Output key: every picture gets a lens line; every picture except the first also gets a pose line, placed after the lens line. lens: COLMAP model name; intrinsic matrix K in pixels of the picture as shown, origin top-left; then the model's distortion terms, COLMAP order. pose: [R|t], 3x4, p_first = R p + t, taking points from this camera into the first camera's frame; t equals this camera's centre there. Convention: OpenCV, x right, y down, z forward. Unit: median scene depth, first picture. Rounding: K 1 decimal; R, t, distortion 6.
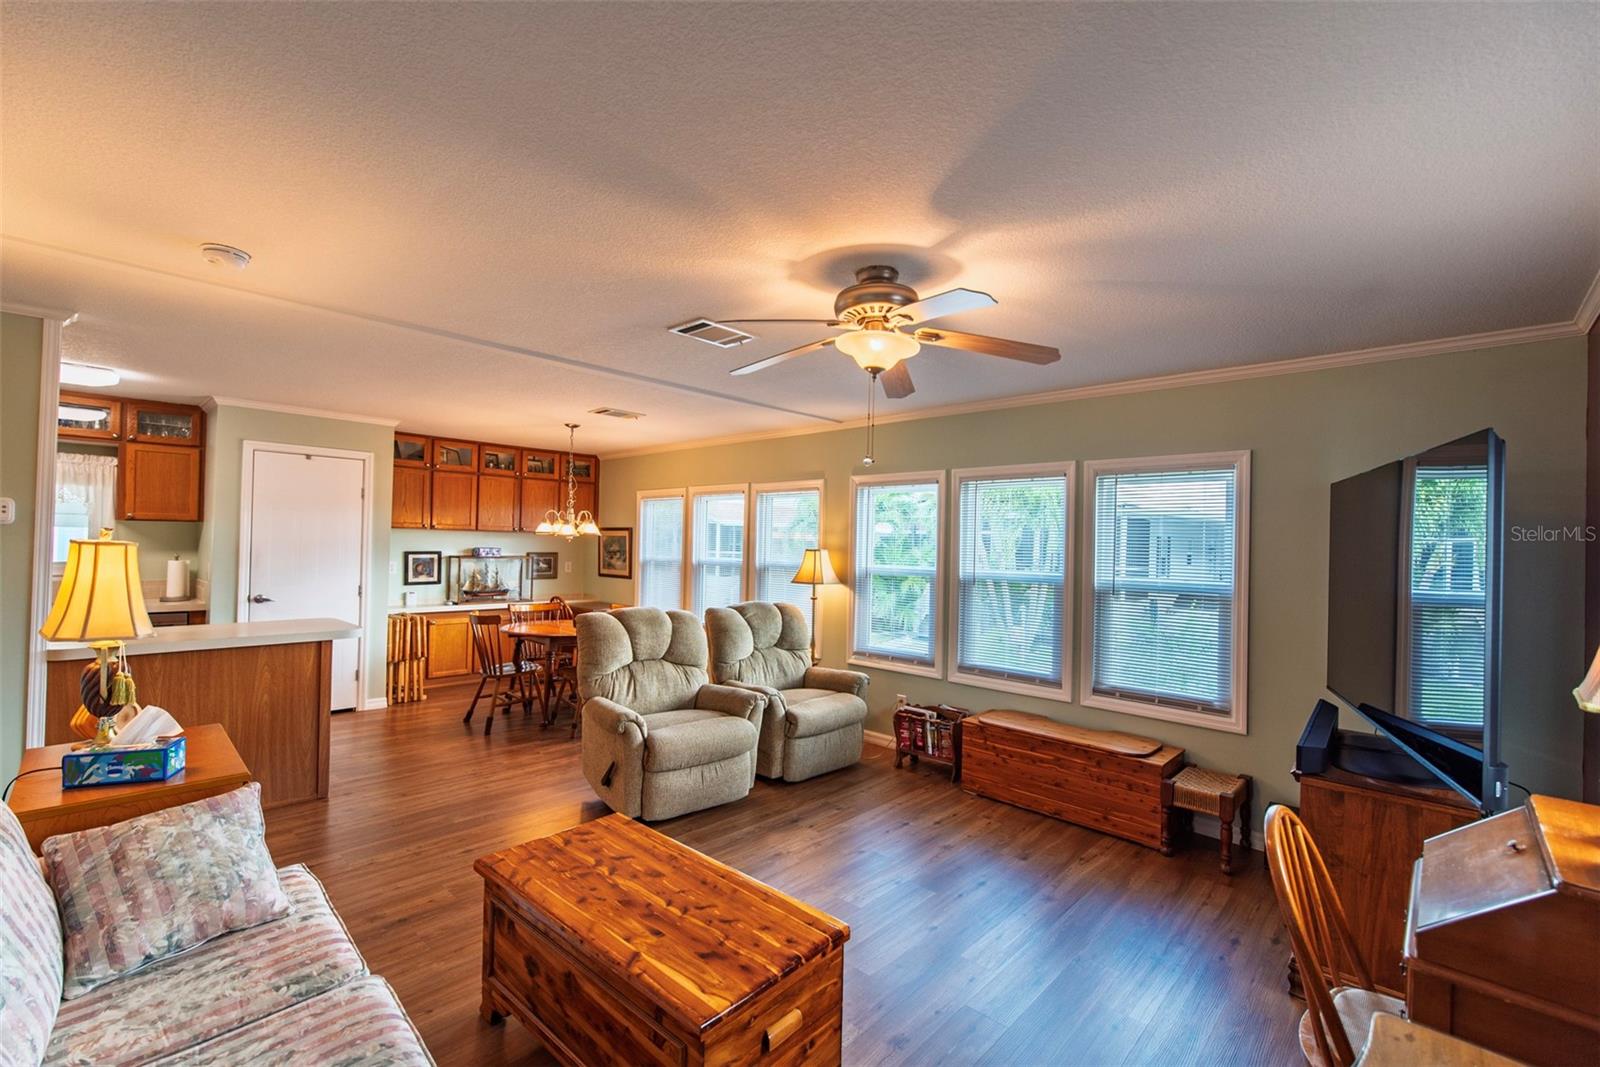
lens RADIAL K [[685.4, 0, 800.0], [0, 685.4, 533.5], [0, 0, 1]] dist [-0.000712, -0.000099]
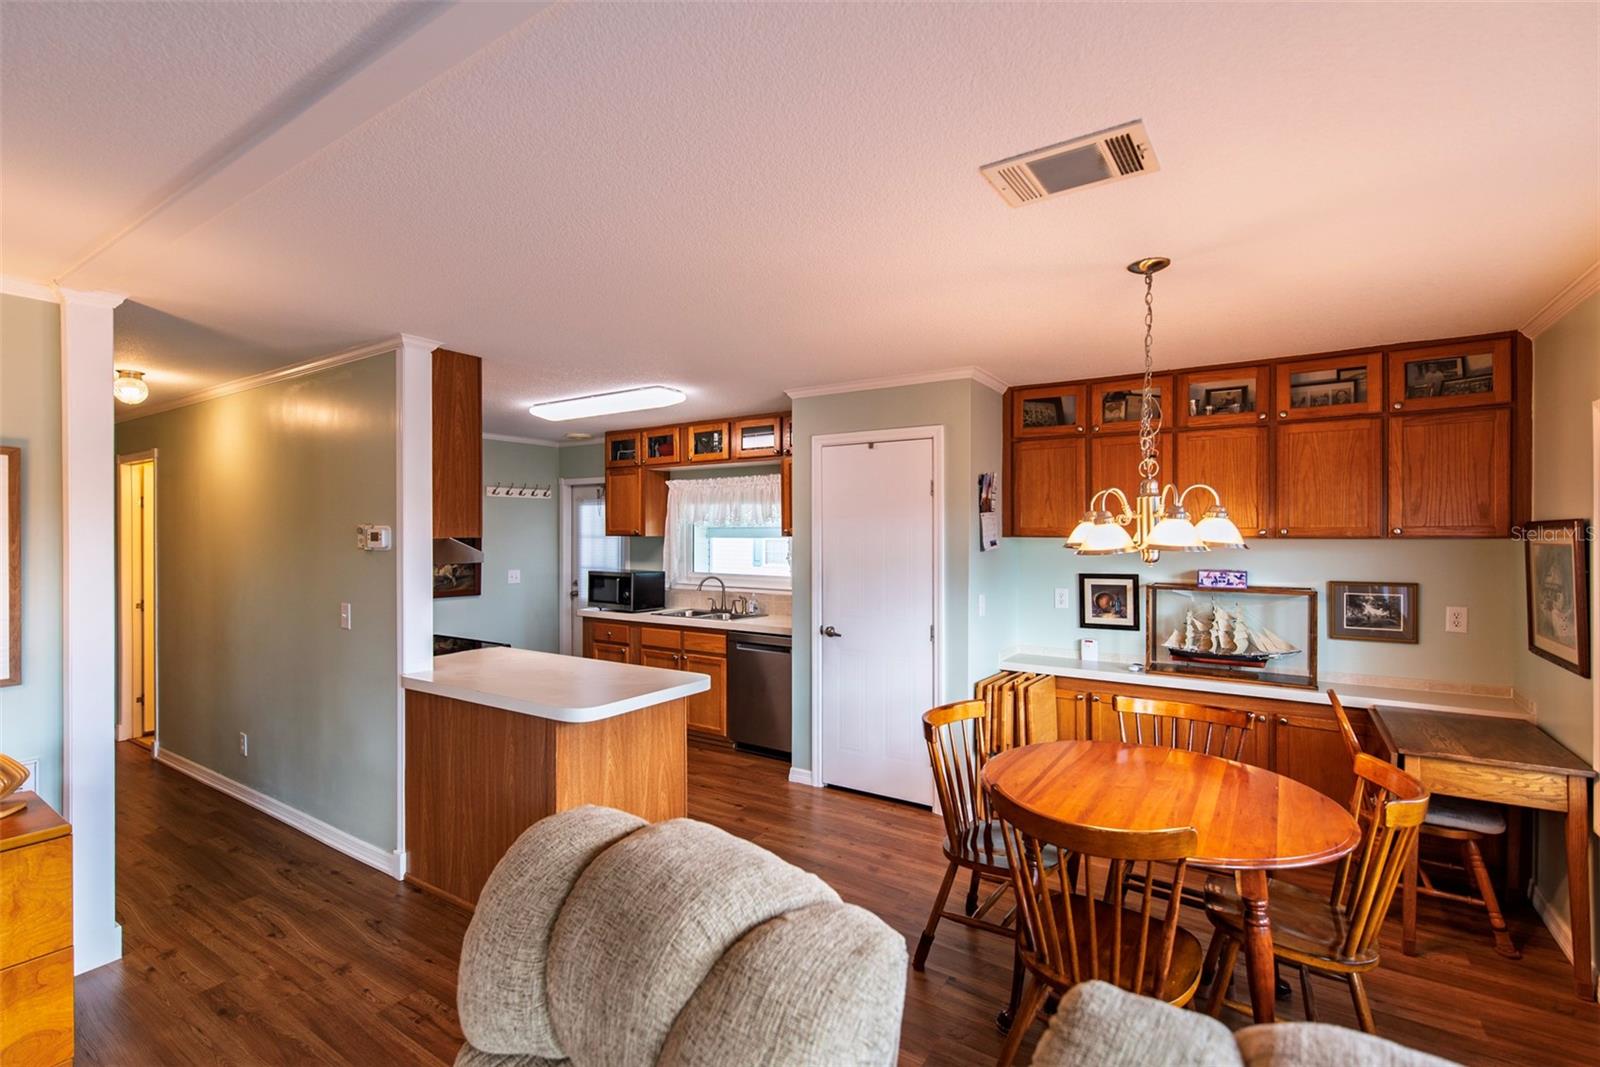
lens RADIAL K [[722.2, 0, 800.0], [0, 722.2, 533.5], [0, 0, 1]] dist [-0.001240, -0.000261]
pose [[0.171993, -0.022471, -0.984842, 0.027219], [0.018772, 0.999633, -0.019530, -0.002083], [0.984919, -0.015129, 0.172352, 0.612935]]
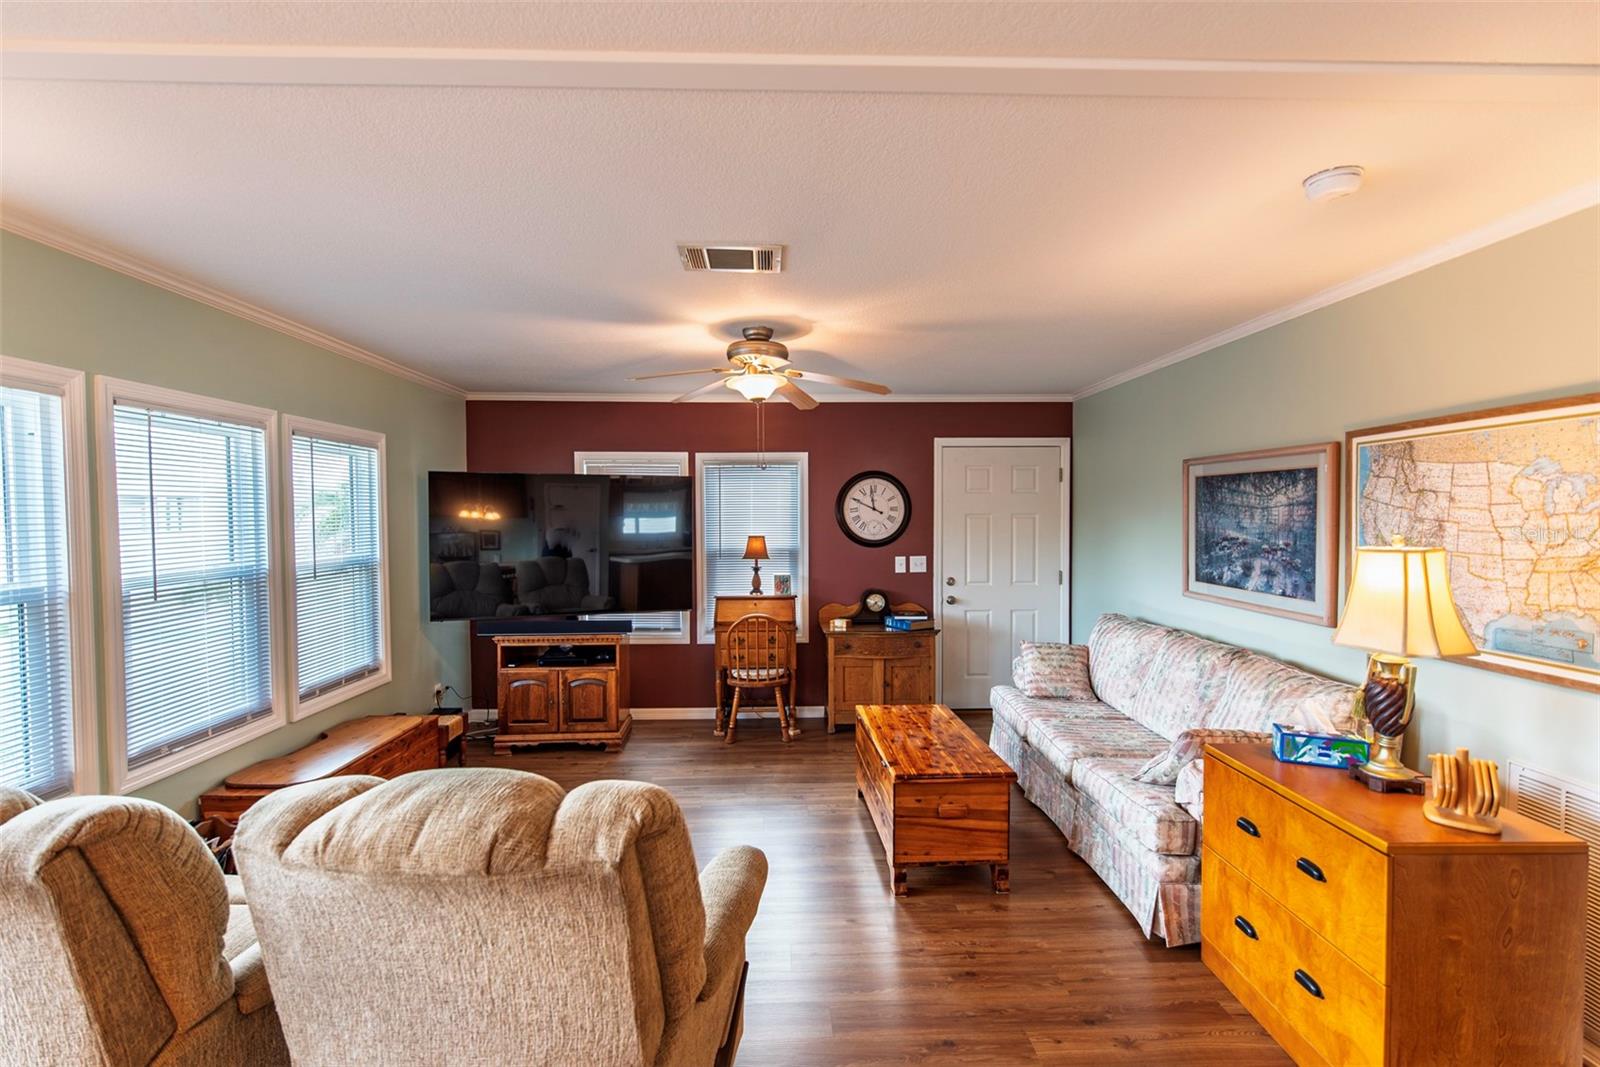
lens RADIAL K [[685.4, 0, 800.0], [0, 685.4, 533.5], [0, 0, 1]] dist [-0.000712, -0.000099]
pose [[-0.712087, -0.036290, 0.701153, -1.323155], [-0.016568, 0.999254, 0.034893, -0.015877], [-0.701896, 0.013230, -0.712156, 2.732619]]
